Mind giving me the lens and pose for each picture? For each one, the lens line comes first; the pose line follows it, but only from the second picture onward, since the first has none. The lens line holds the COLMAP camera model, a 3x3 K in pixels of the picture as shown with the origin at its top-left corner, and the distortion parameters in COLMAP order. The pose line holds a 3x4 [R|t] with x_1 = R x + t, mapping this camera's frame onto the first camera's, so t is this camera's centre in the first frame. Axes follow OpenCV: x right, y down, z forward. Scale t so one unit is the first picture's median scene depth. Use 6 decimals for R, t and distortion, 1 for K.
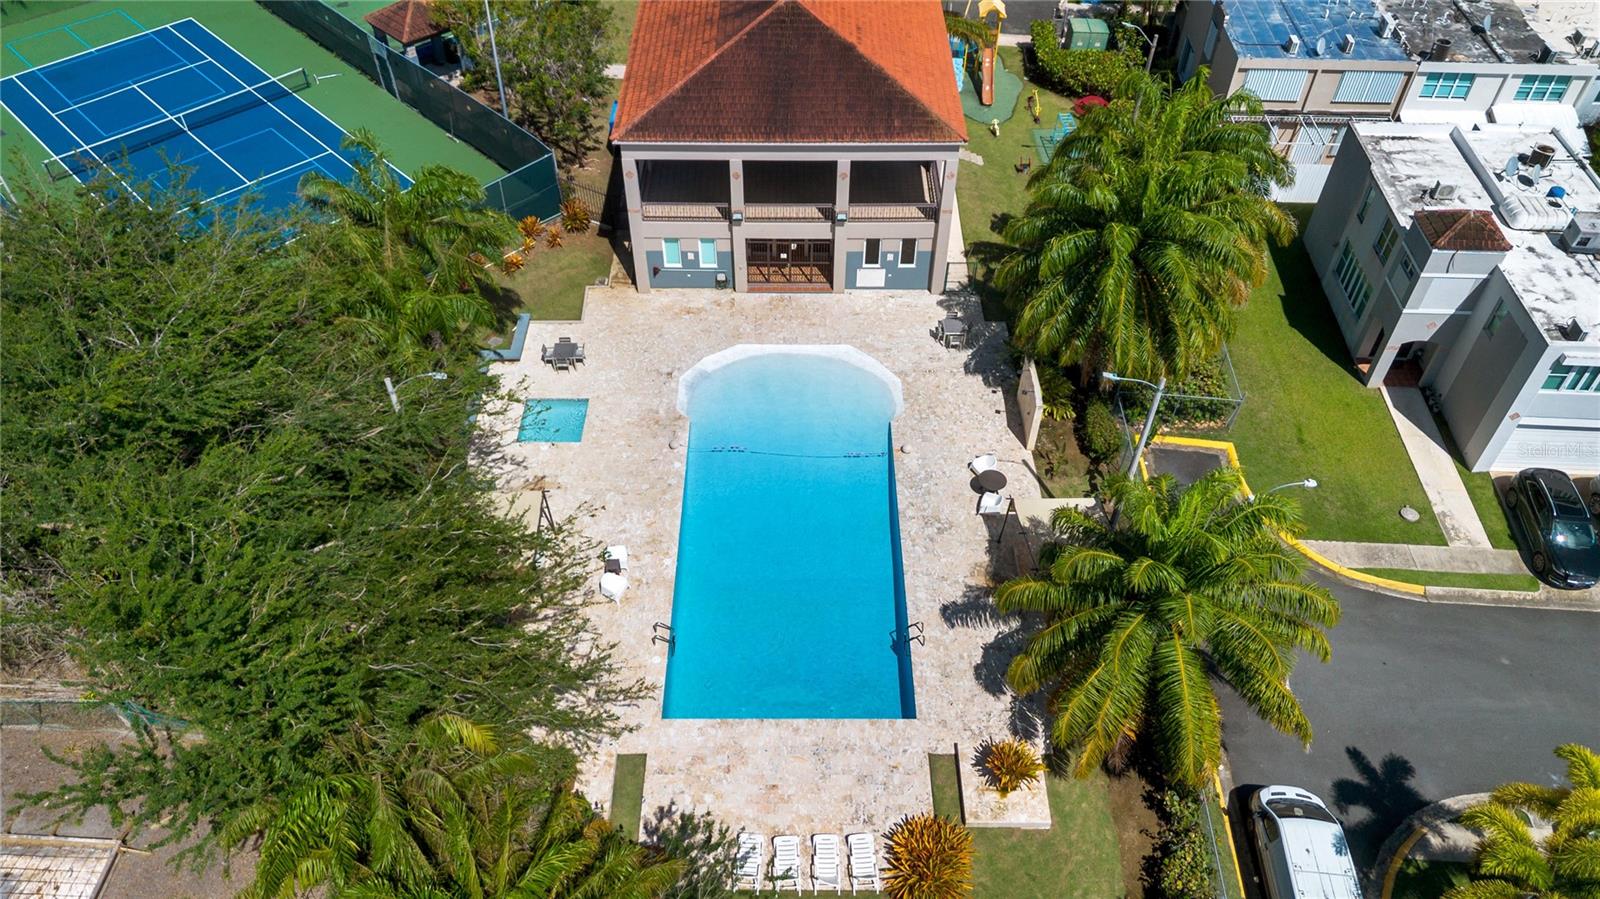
lens RADIAL K [[1124.7, 0, 800.0], [0, 1124.7, 449.5], [0, 0, 1]] dist [0.039313, -0.000867]
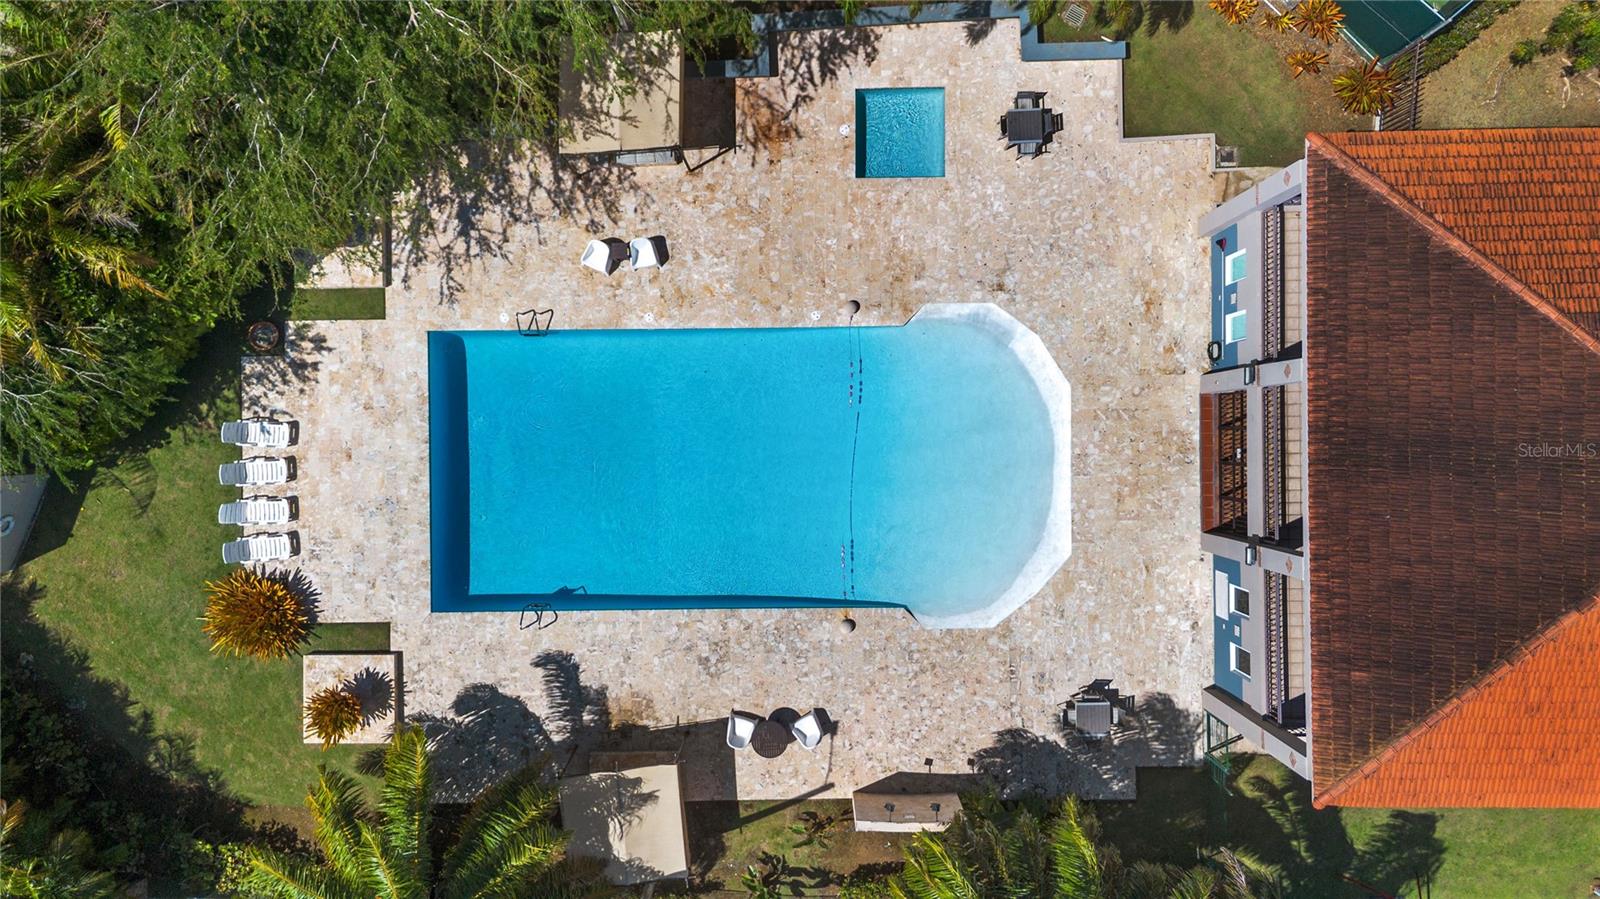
lens RADIAL K [[1124.7, 0, 800.0], [0, 1124.7, 449.5], [0, 0, 1]] dist [0.039313, -0.000867]
pose [[0.006489, 0.999972, 0.003795, -0.028271], [-0.700312, 0.001835, 0.713834, -0.600728], [0.713807, -0.007289, 0.700304, 0.561618]]
